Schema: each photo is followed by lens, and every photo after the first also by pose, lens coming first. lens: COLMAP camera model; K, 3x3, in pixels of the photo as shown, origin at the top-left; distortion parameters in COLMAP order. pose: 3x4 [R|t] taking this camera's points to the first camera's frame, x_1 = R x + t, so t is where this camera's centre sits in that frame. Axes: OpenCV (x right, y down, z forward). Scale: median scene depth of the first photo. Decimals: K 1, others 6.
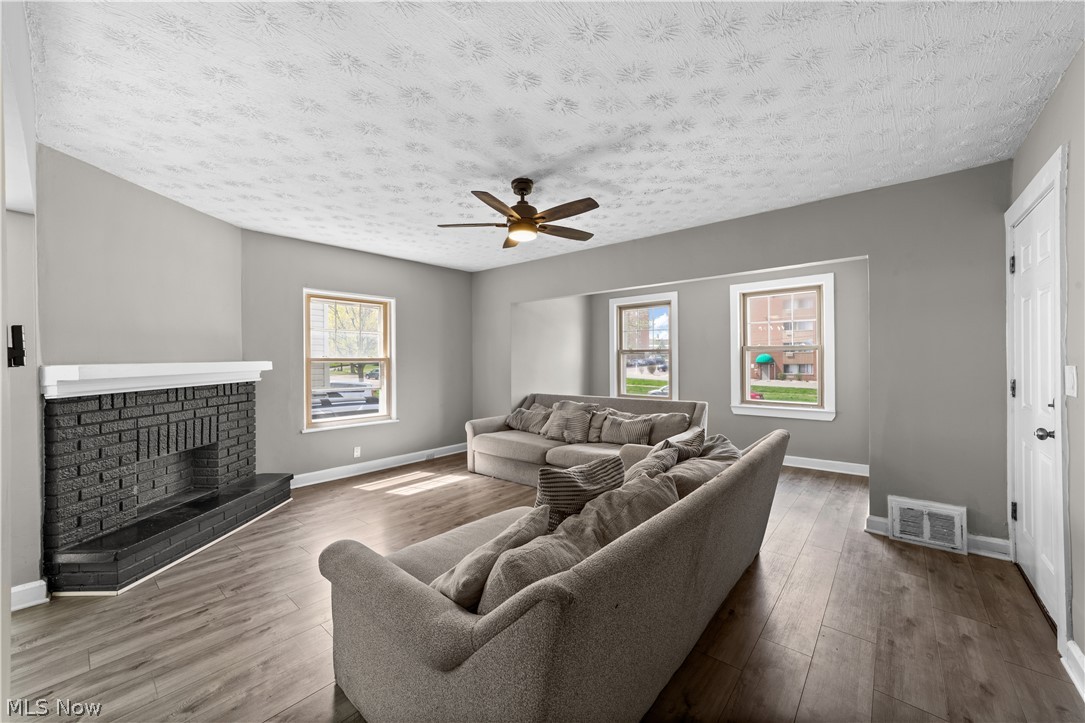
lens RADIAL K [[416.7, 0, 538.2], [0, 416.7, 356.7], [0, 0, 1]] dist [-0.008718, 0.000616]
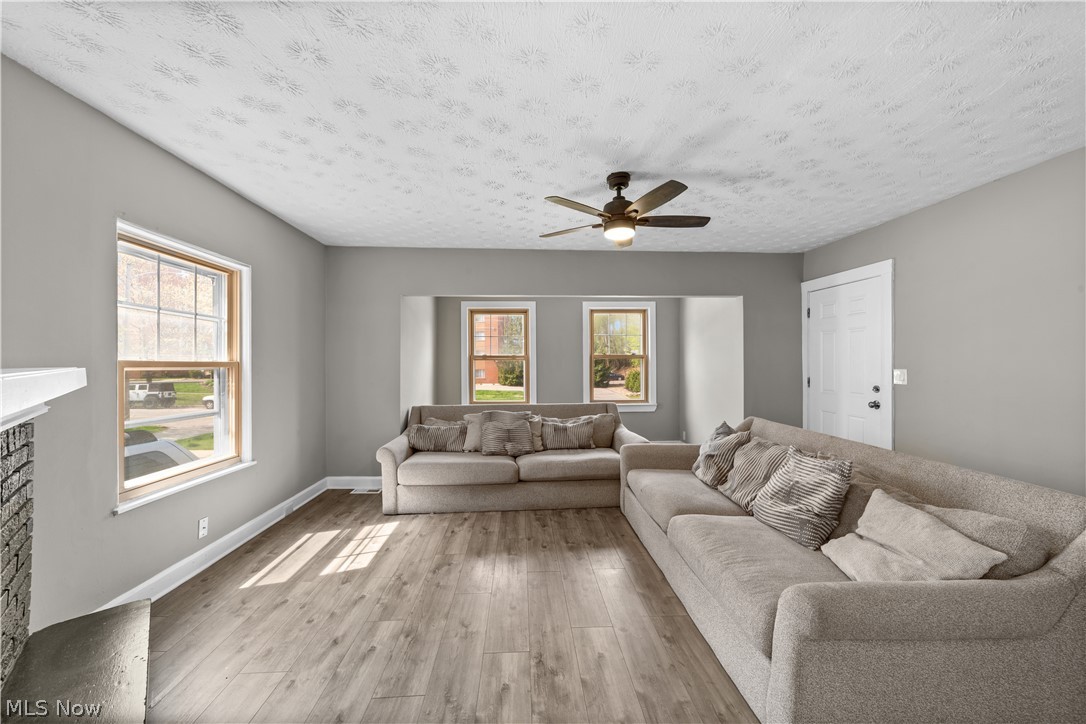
lens RADIAL K [[417.1, 0, 542.9], [0, 417.1, 360.4], [0, 0, 1]] dist [-0.008718, 0.000616]
pose [[0.719904, 0.010538, 0.693993, -0.517686], [-0.006800, 0.999944, -0.008130, 0.002601], [-0.694040, 0.001133, 0.719936, 0.283886]]
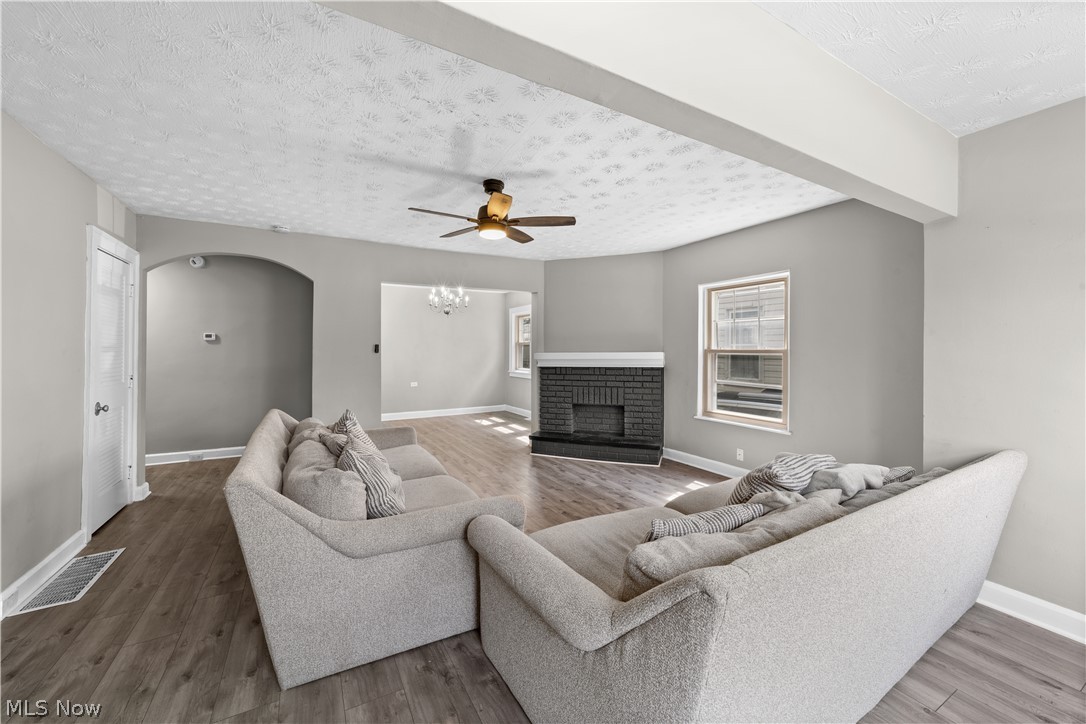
lens RADIAL K [[417.1, 0, 539.2], [0, 417.1, 352.3], [0, 0, 1]] dist [-0.008718, 0.000616]
pose [[-0.328461, 0.023399, -0.944228, 0.584164], [0.010307, 0.999722, 0.021189, -0.017229], [0.944461, -0.002773, -0.328611, 0.929060]]
